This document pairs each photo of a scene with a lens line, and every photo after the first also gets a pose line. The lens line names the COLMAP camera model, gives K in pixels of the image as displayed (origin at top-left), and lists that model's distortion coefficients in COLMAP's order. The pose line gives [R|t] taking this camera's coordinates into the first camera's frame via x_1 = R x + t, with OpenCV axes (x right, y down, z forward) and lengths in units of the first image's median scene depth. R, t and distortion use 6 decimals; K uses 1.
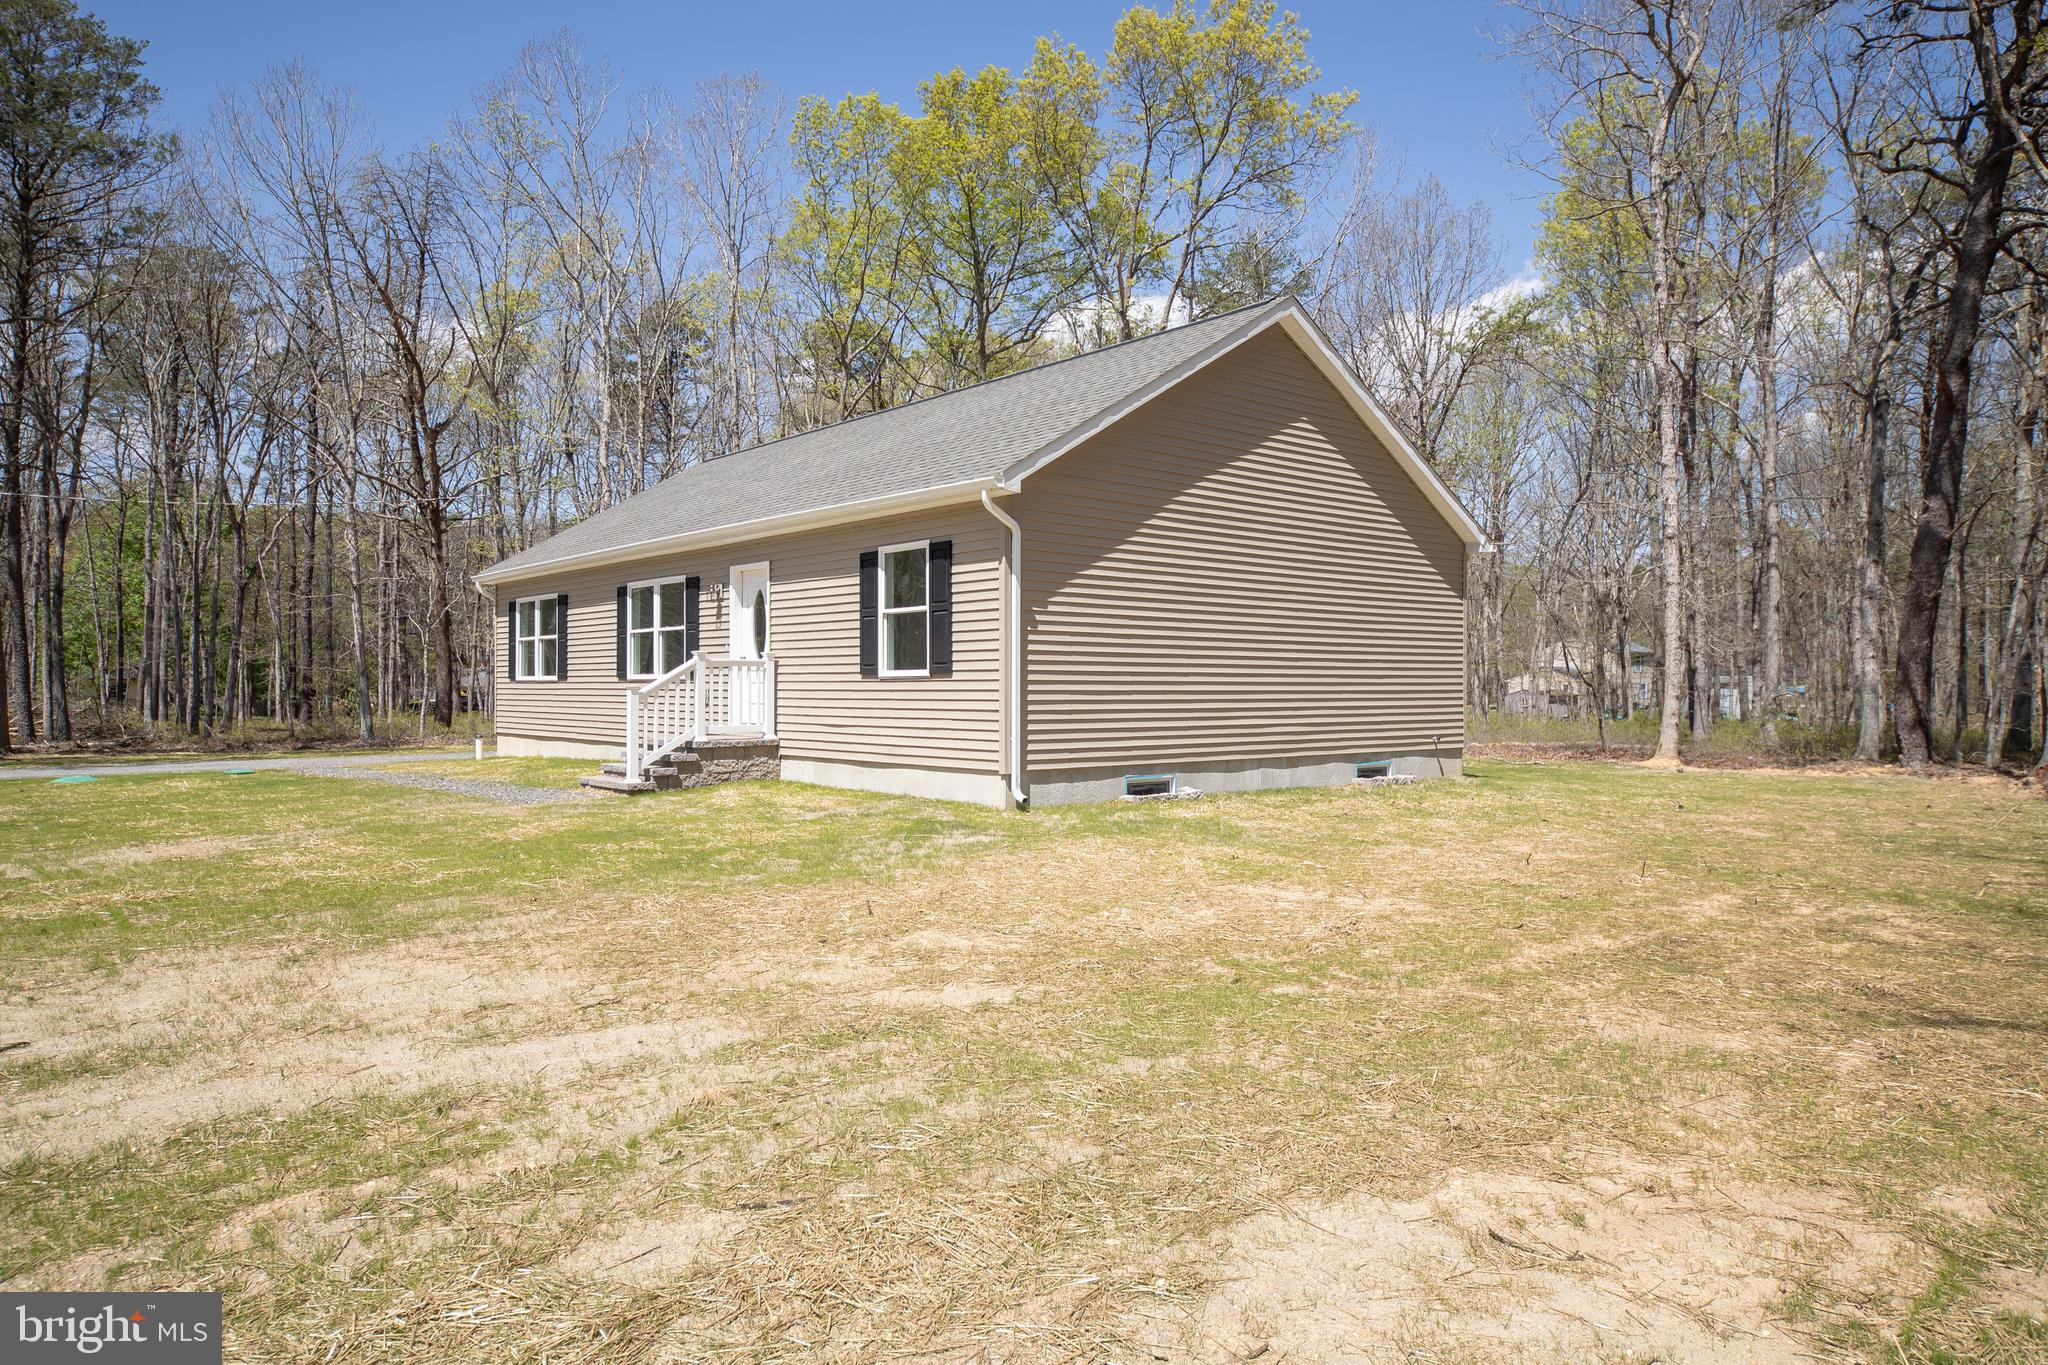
lens RADIAL K [[1281.1, 0, 1024.0], [0, 1281.1, 682.5], [0, 0, 1]] dist [0.016517, -0.001568]
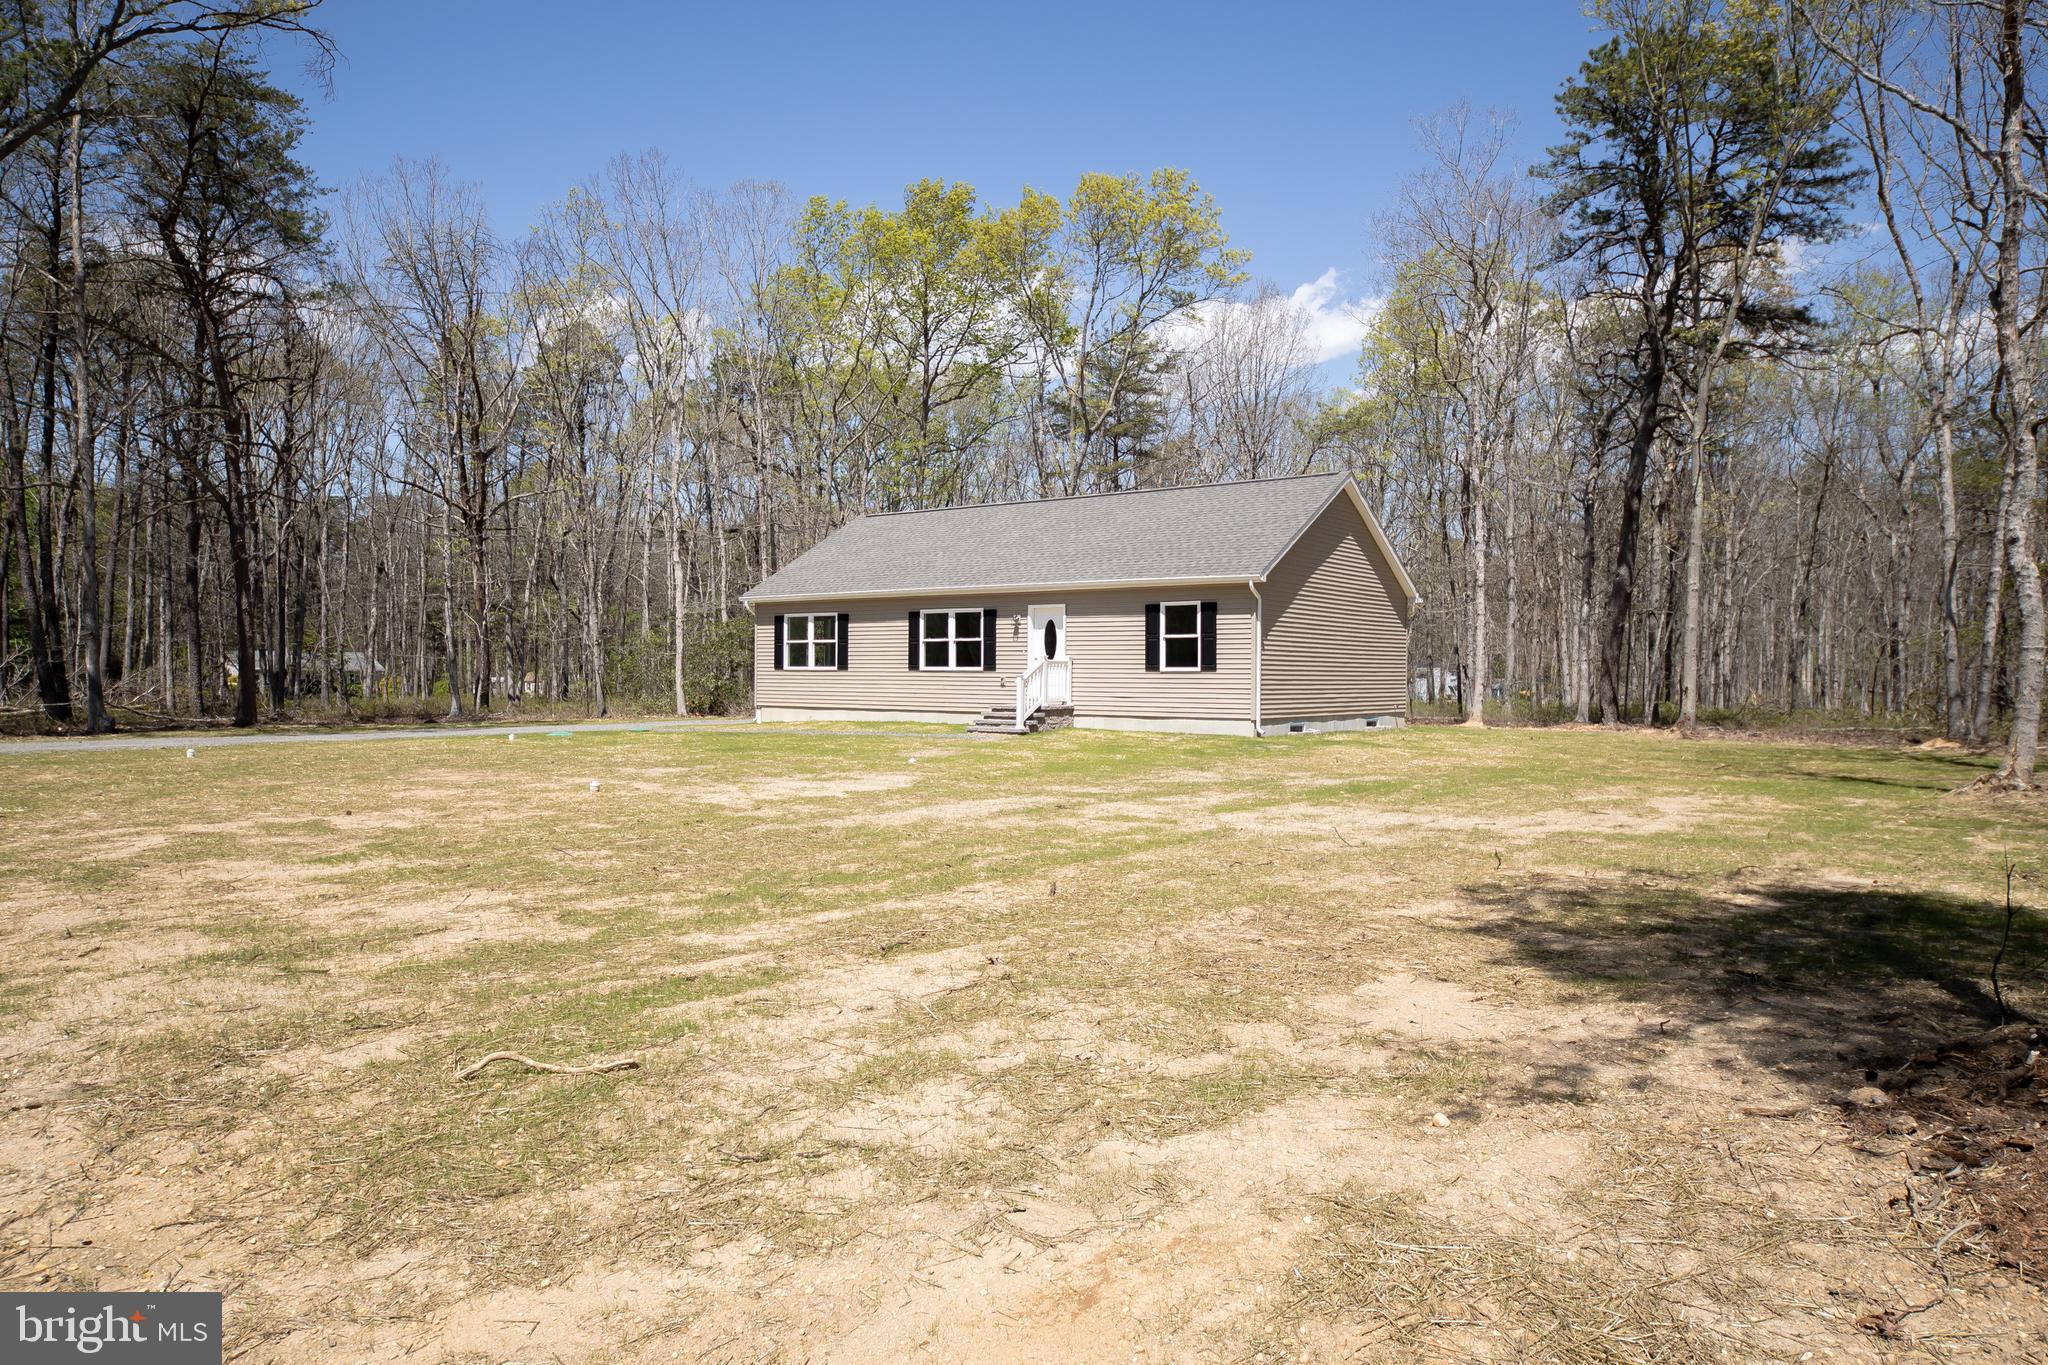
lens RADIAL K [[1281.1, 0, 1024.0], [0, 1281.1, 682.5], [0, 0, 1]] dist [0.016517, -0.001568]
pose [[0.974421, 0.004678, 0.224684, -0.652967], [-0.007175, 0.999921, 0.010296, -0.004872], [-0.224618, -0.011644, 0.974377, -0.704694]]
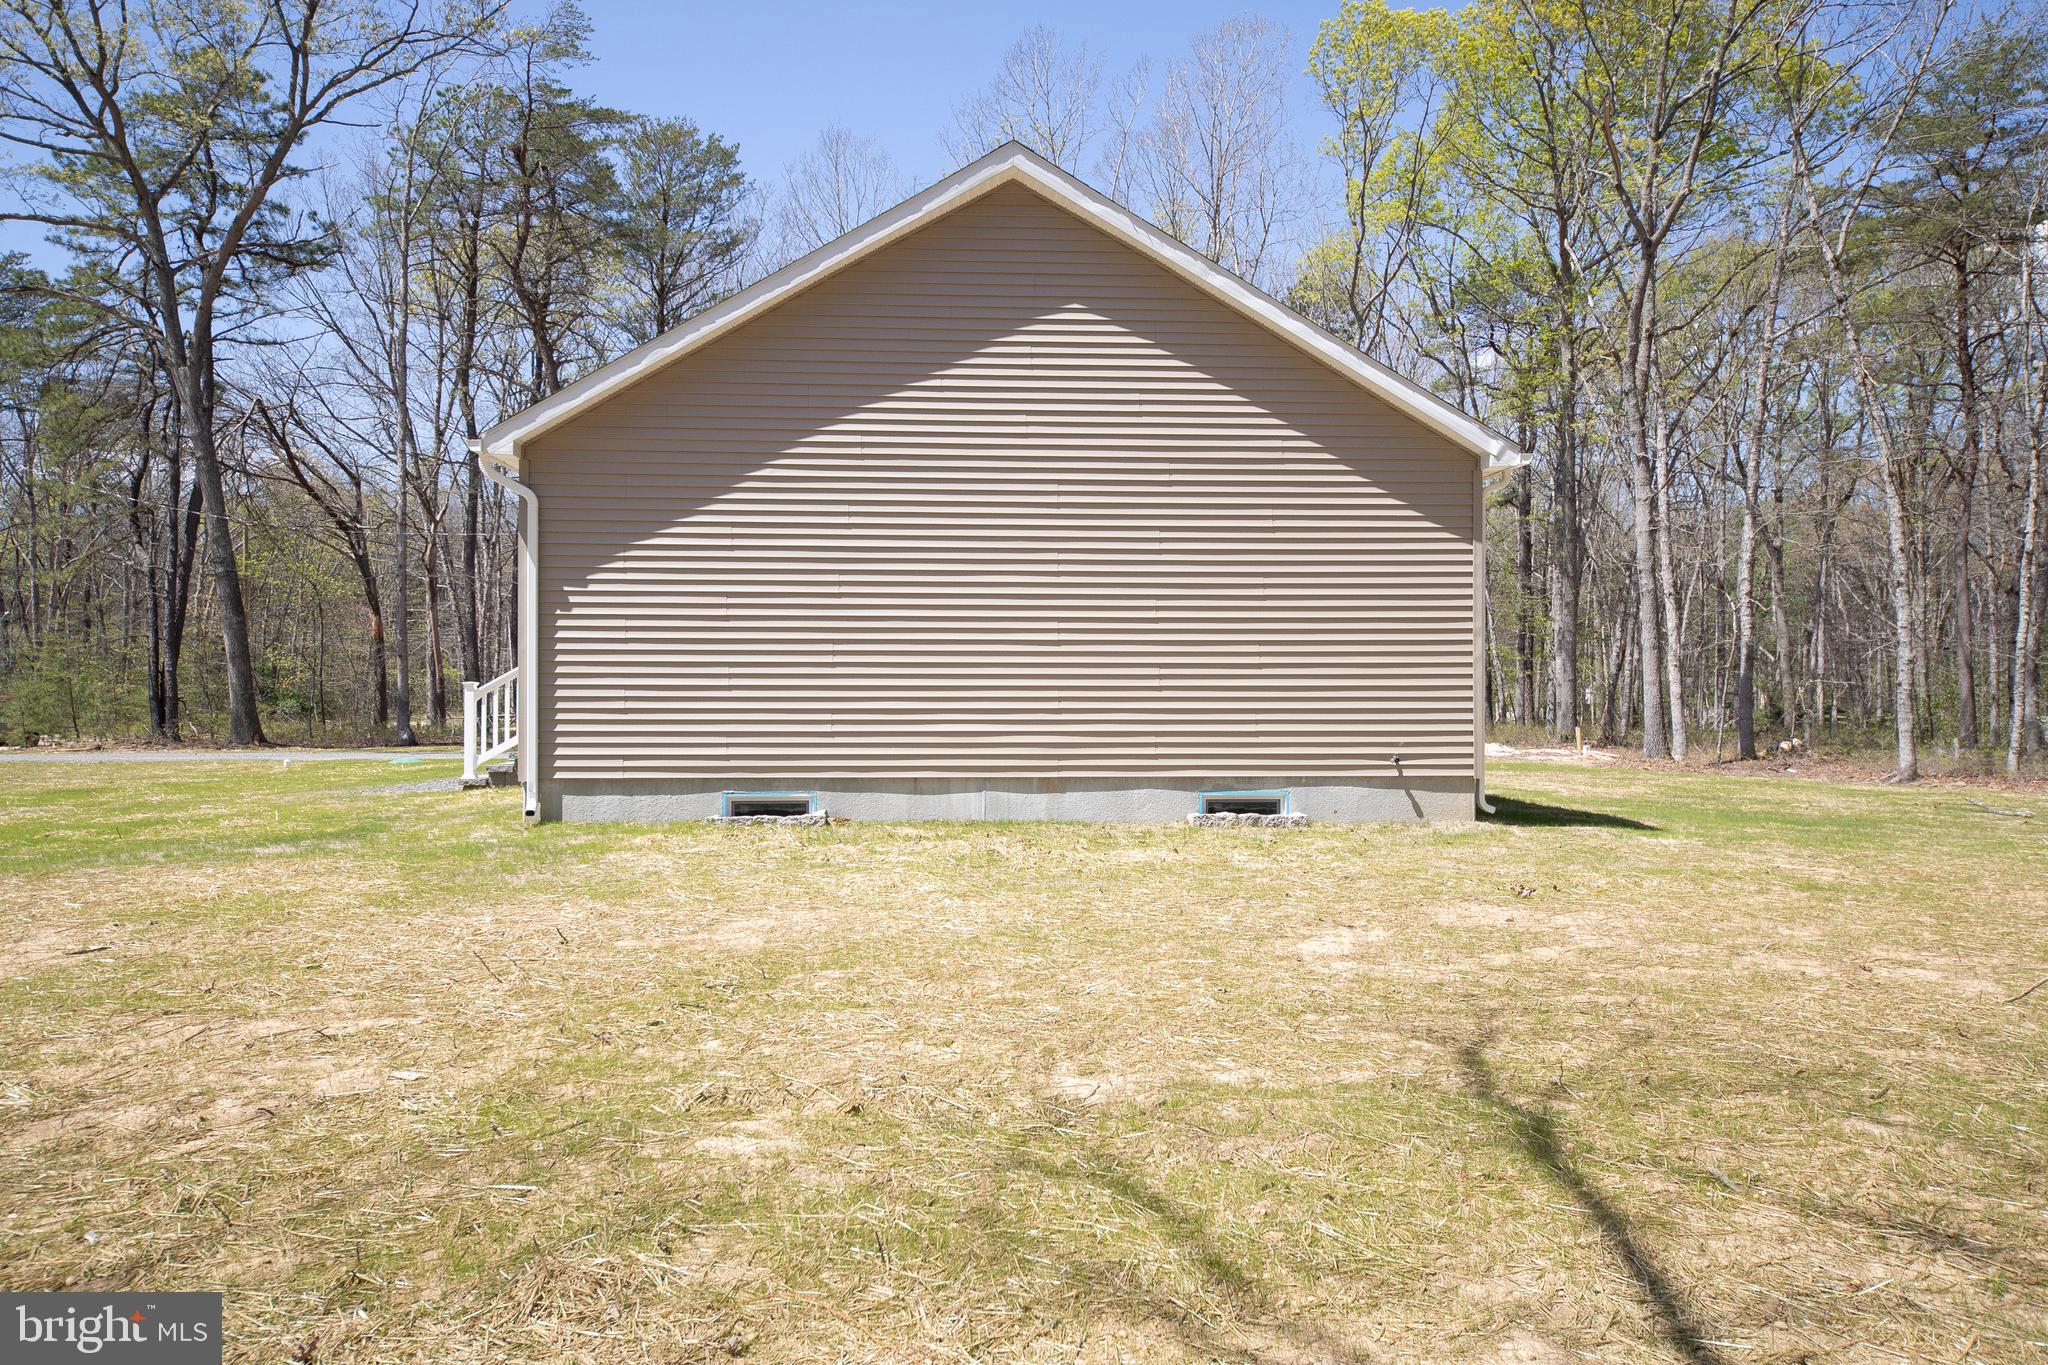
lens RADIAL K [[1281.1, 0, 1024.0], [0, 1281.1, 682.5], [0, 0, 1]] dist [0.016517, -0.001568]
pose [[0.807353, 0.006544, -0.590032, 0.609724], [0.001570, 0.999911, 0.013239, -0.005260], [0.590067, -0.011615, 0.807271, 0.398043]]
